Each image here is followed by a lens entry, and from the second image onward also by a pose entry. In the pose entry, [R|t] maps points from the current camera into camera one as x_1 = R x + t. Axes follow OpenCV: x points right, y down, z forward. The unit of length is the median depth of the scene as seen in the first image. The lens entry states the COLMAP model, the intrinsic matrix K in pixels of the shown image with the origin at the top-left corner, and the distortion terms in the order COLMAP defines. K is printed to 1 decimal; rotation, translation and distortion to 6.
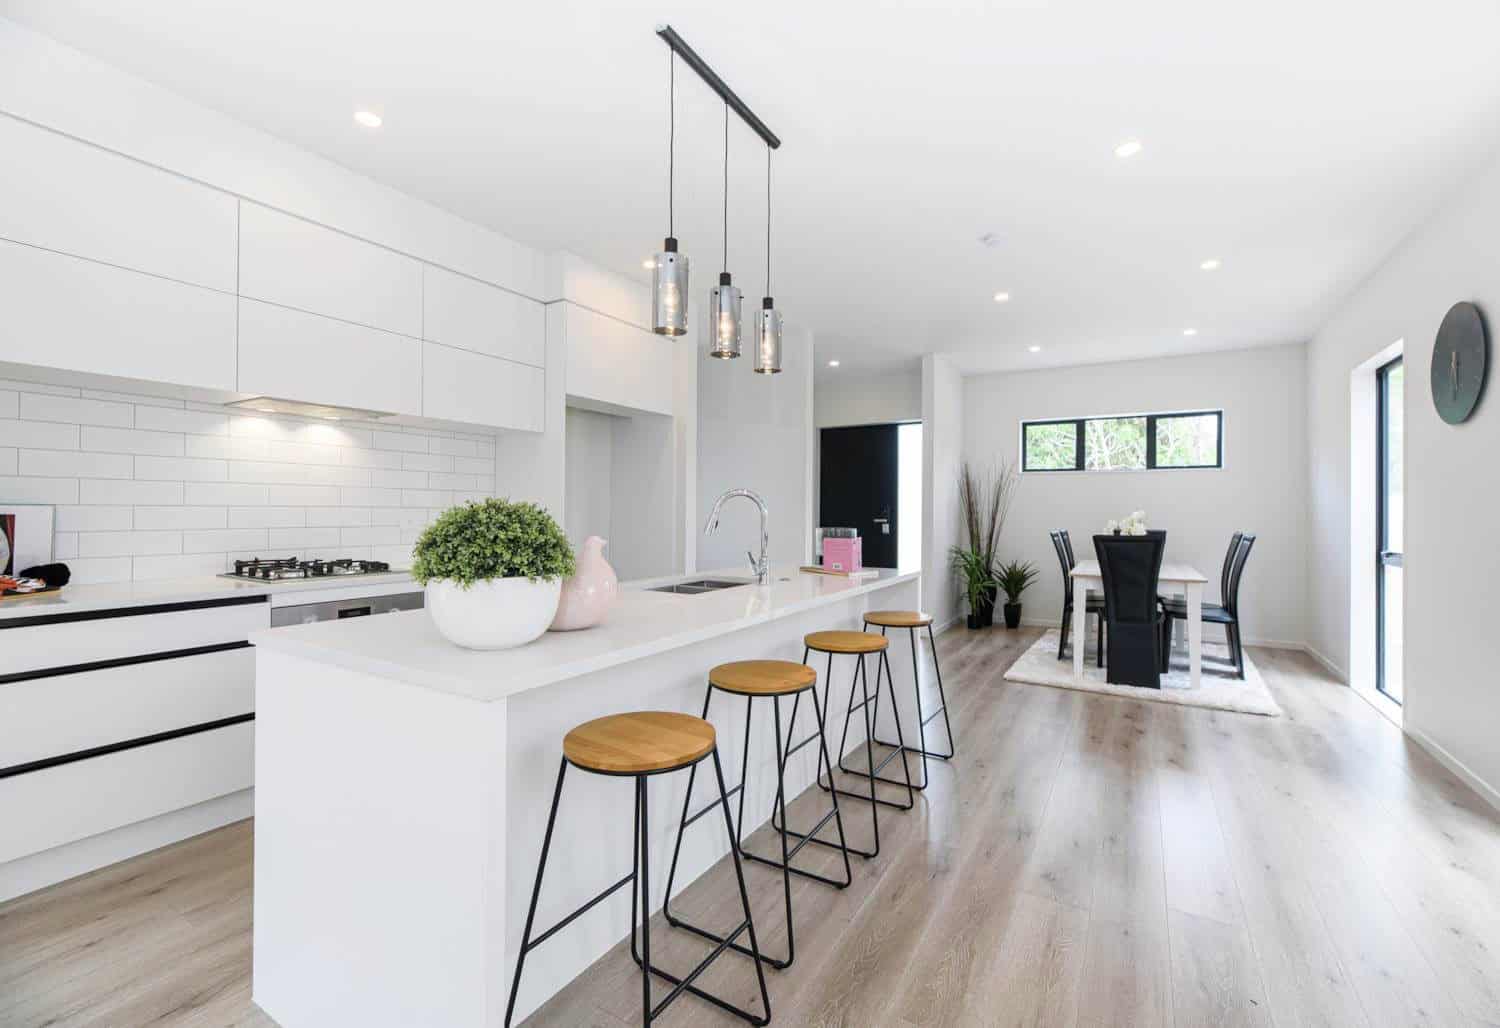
lens RADIAL K [[638.0, 0, 764.8], [0, 638.0, 505.8], [0, 0, 1]] dist [-0.001031, -0.000049]
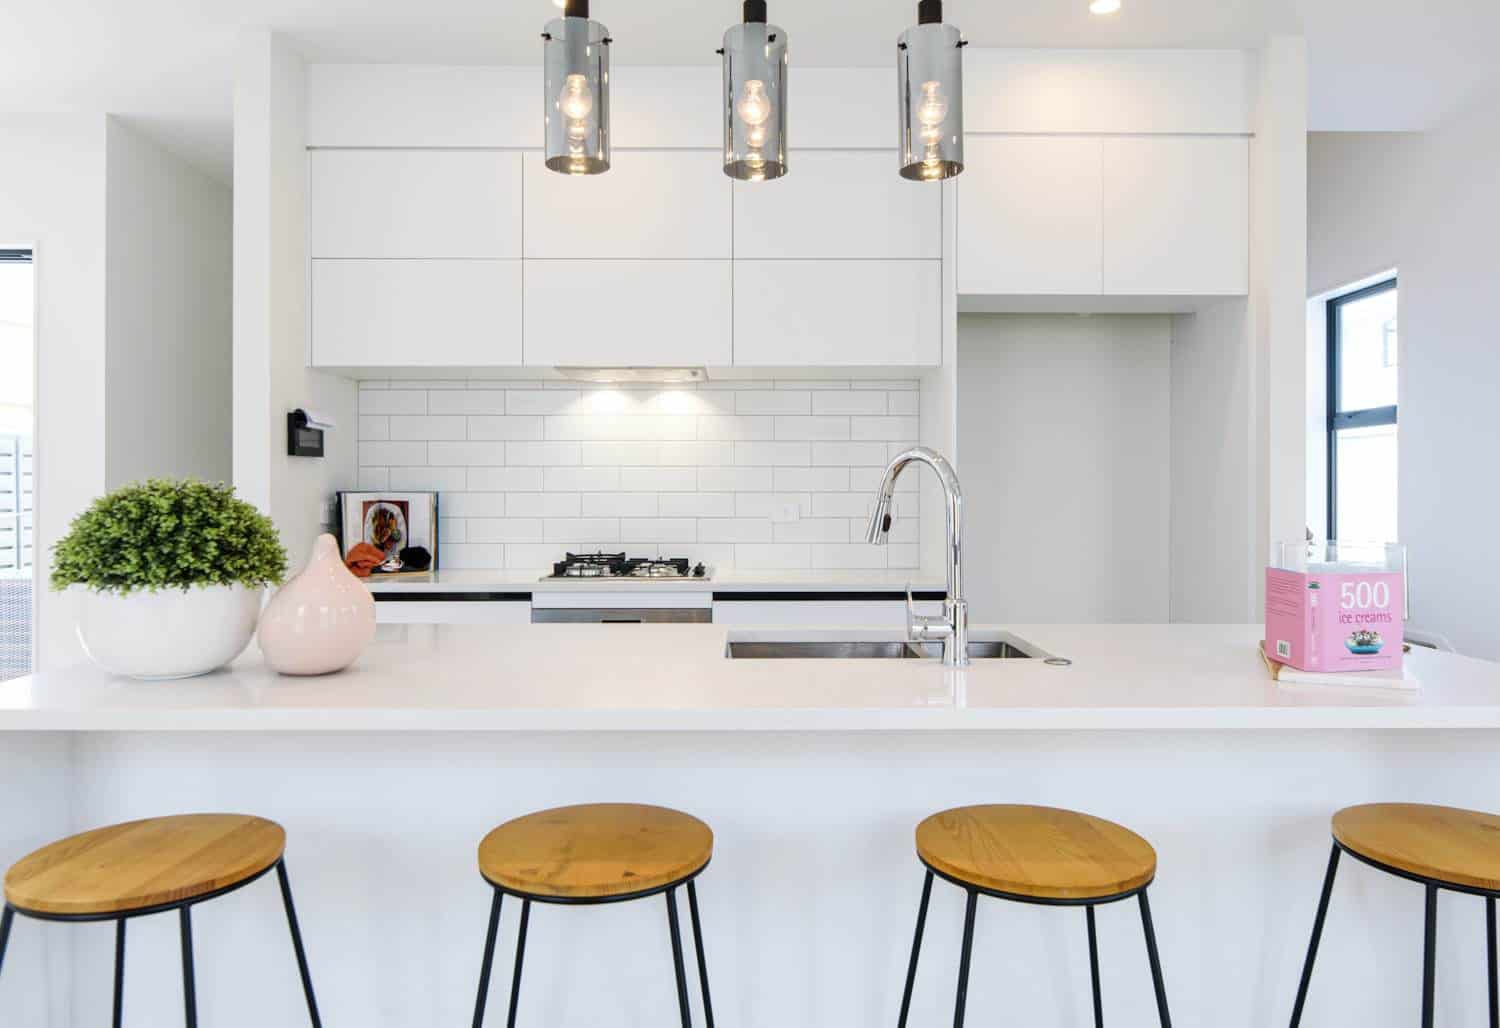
lens RADIAL K [[963.3, 0, 749.5], [0, 963.3, 497.8], [0, 0, 1]] dist [0.008889, 0.001464]
pose [[0.517358, -0.002505, -0.855765, 0.462661], [0.009497, 0.999951, 0.002815, 0.007326], [0.855716, -0.009583, 0.517356, 0.517733]]
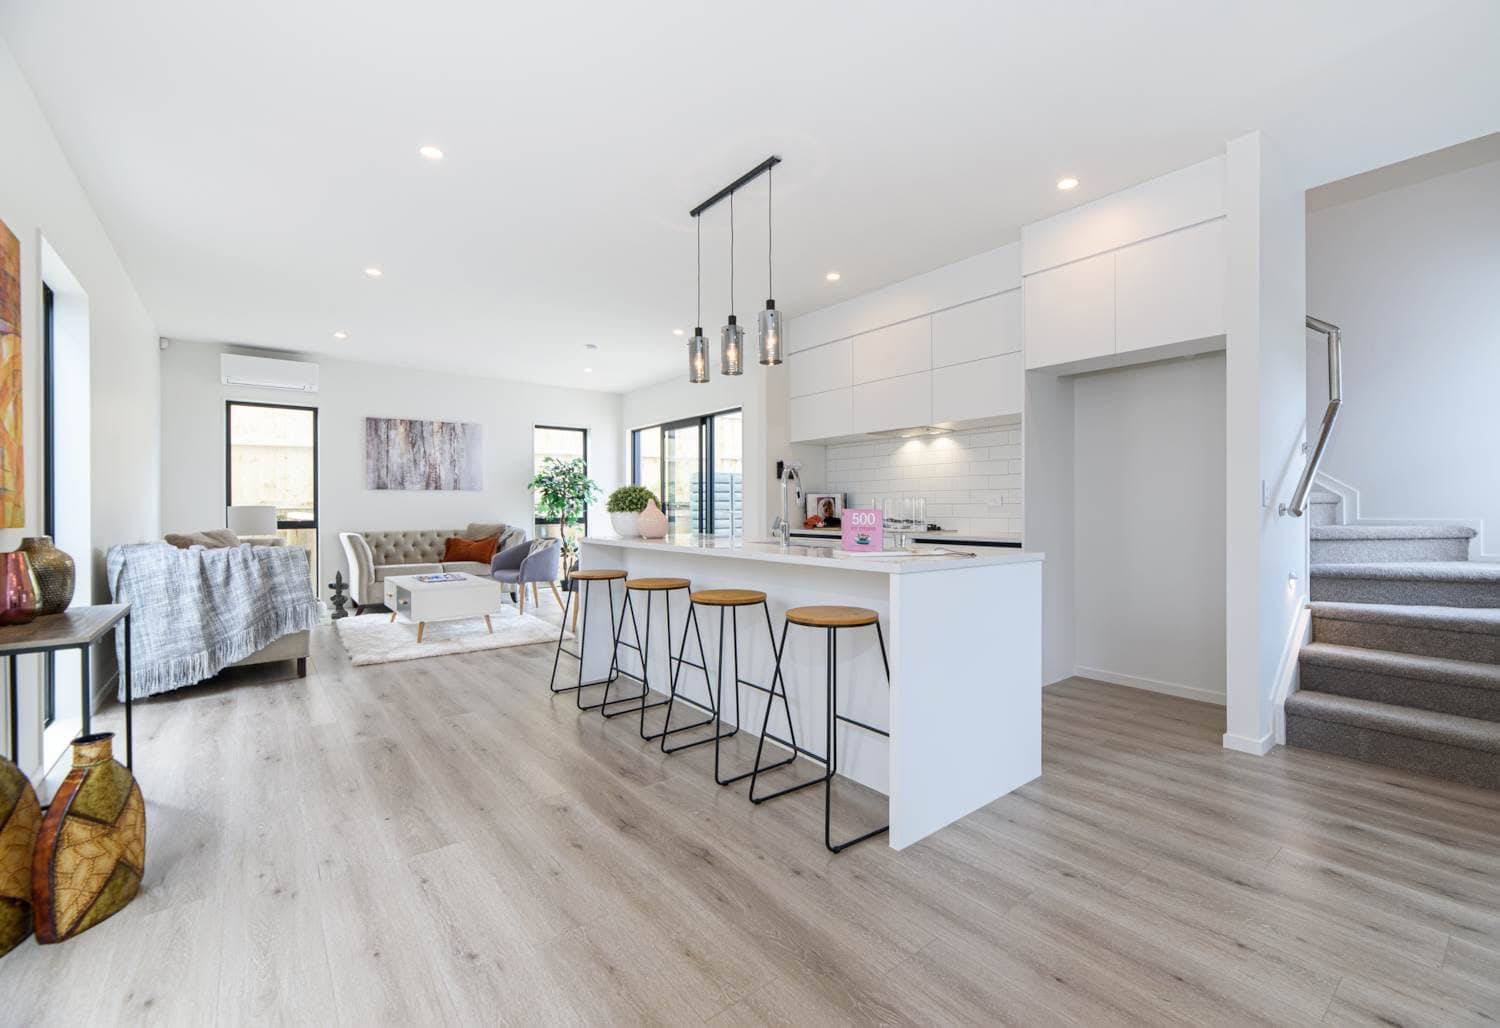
lens RADIAL K [[638.0, 0, 759.5], [0, 638.0, 517.9], [0, 0, 1]] dist [-0.001031, -0.000049]
pose [[-0.360608, 0.008770, -0.932676, 1.052537], [0.008612, 0.999944, 0.006073, 0.063402], [0.932678, -0.005842, -0.360663, 1.329219]]
